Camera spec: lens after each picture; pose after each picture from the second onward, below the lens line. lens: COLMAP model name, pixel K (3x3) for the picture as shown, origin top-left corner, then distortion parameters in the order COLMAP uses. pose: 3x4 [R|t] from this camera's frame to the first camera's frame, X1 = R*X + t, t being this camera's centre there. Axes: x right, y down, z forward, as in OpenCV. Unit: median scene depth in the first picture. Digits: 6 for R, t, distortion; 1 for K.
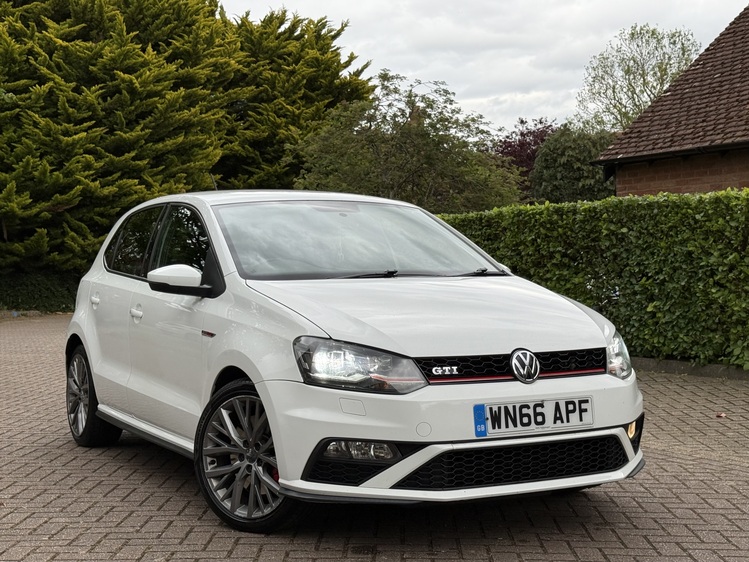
lens RADIAL K [[1216.4, 0, 350.4], [0, 1216.4, 280.8], [0, 0, 1]] dist [0.002147, 3.413238]
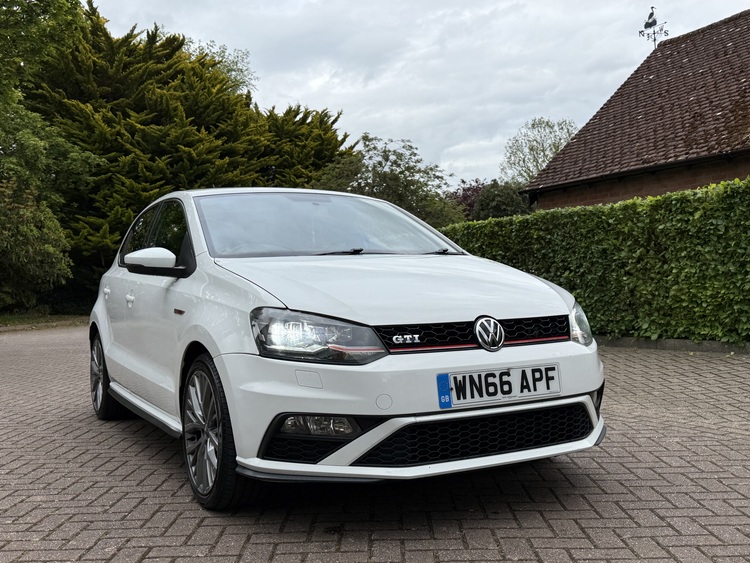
lens RADIAL K [[778.2, 0, 374.8], [0, 778.2, 302.6], [0, 0, 1]] dist [0.357316, 0.004264]
pose [[0.999474, -0.017946, 0.027028, 0.019671], [0.017736, 0.999811, 0.007975, 0.021140], [-0.027166, -0.007491, 0.999603, 0.206790]]
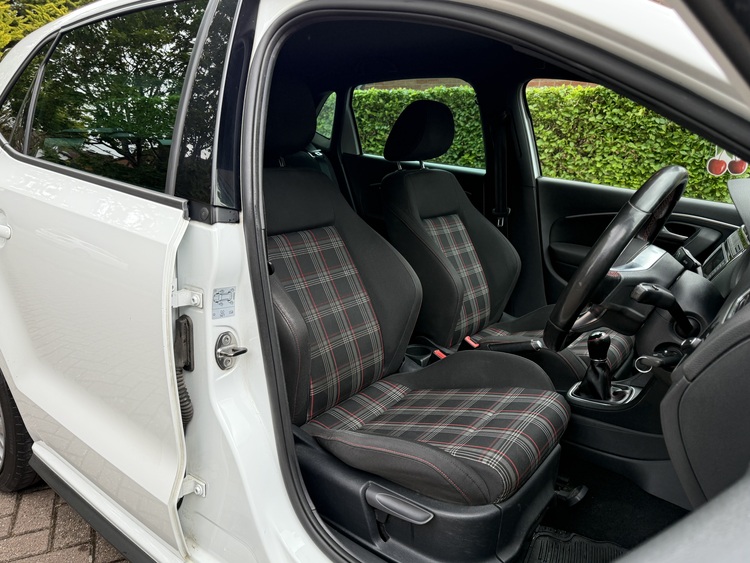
lens RADIAL K [[535.5, 0, 375.0], [0, 535.5, 281.5], [0, 0, 1]] dist [0.032870, -0.003860]
pose [[0.887520, -0.093883, 0.451103, -0.126504], [-0.027518, 0.966475, 0.255282, -0.016803], [-0.459947, -0.238981, 0.855183, 0.595883]]
